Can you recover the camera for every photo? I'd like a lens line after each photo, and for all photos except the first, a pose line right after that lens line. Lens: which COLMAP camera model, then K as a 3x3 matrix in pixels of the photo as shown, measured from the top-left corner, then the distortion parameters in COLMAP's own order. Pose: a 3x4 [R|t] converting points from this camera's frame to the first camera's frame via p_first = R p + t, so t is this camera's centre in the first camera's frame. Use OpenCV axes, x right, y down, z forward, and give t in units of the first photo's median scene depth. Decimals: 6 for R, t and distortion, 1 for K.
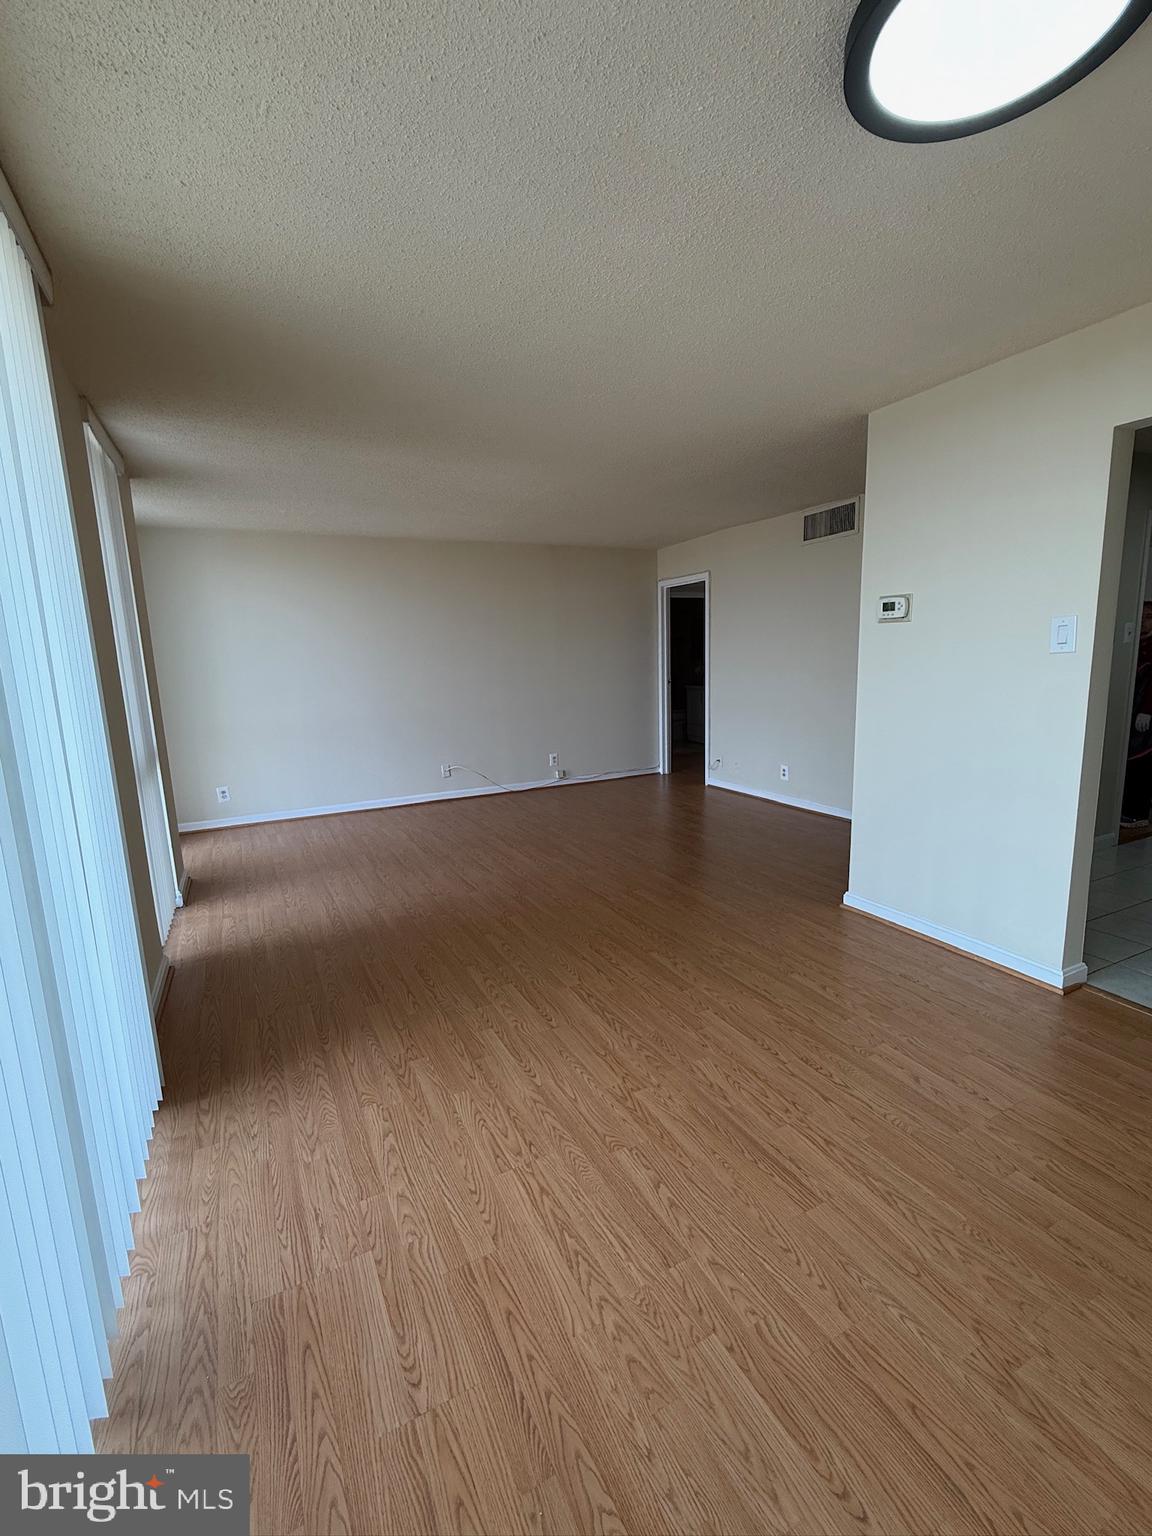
lens RADIAL K [[672.0, 0, 569.7], [0, 672.0, 771.4], [0, 0, 1]] dist [0.003406, -0.001477]
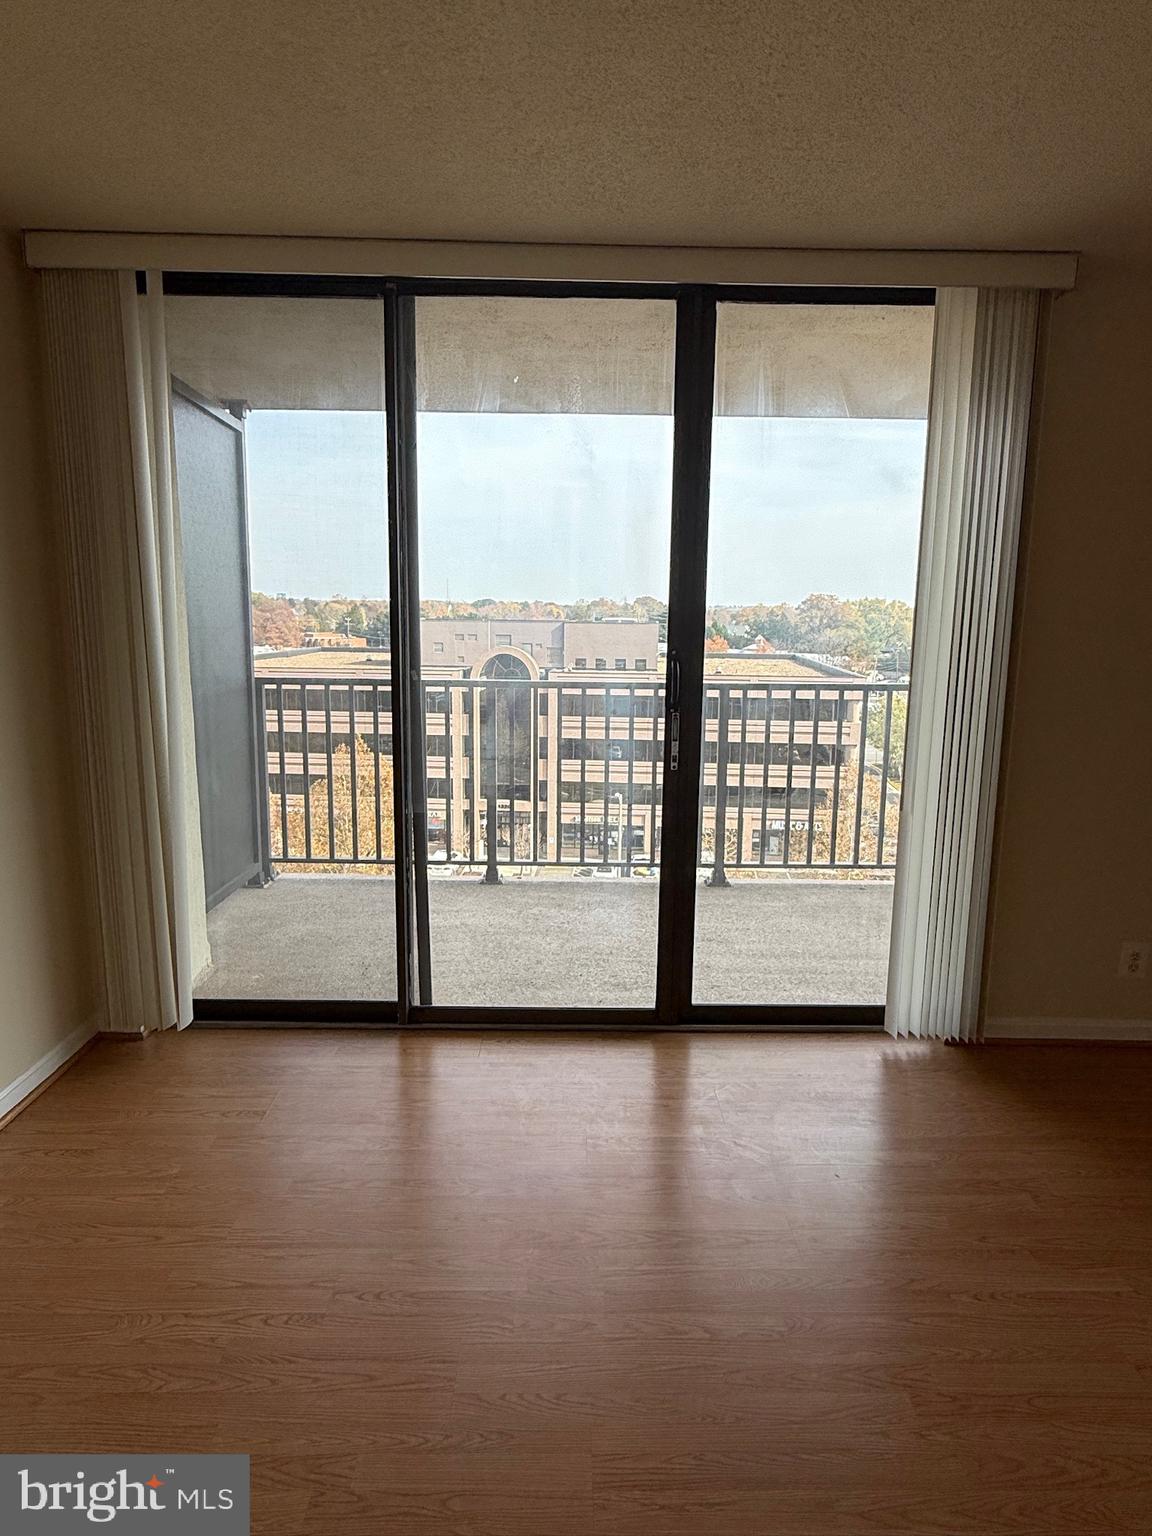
lens RADIAL K [[922.7, 0, 569.9], [0, 922.7, 762.8], [0, 0, 1]] dist [-0.002083, -0.000820]
pose [[-0.453698, 0.177191, -0.873362, 0.851669], [-0.151880, 0.950321, 0.271704, -0.223385], [0.878118, 0.255918, -0.404247, 0.946109]]
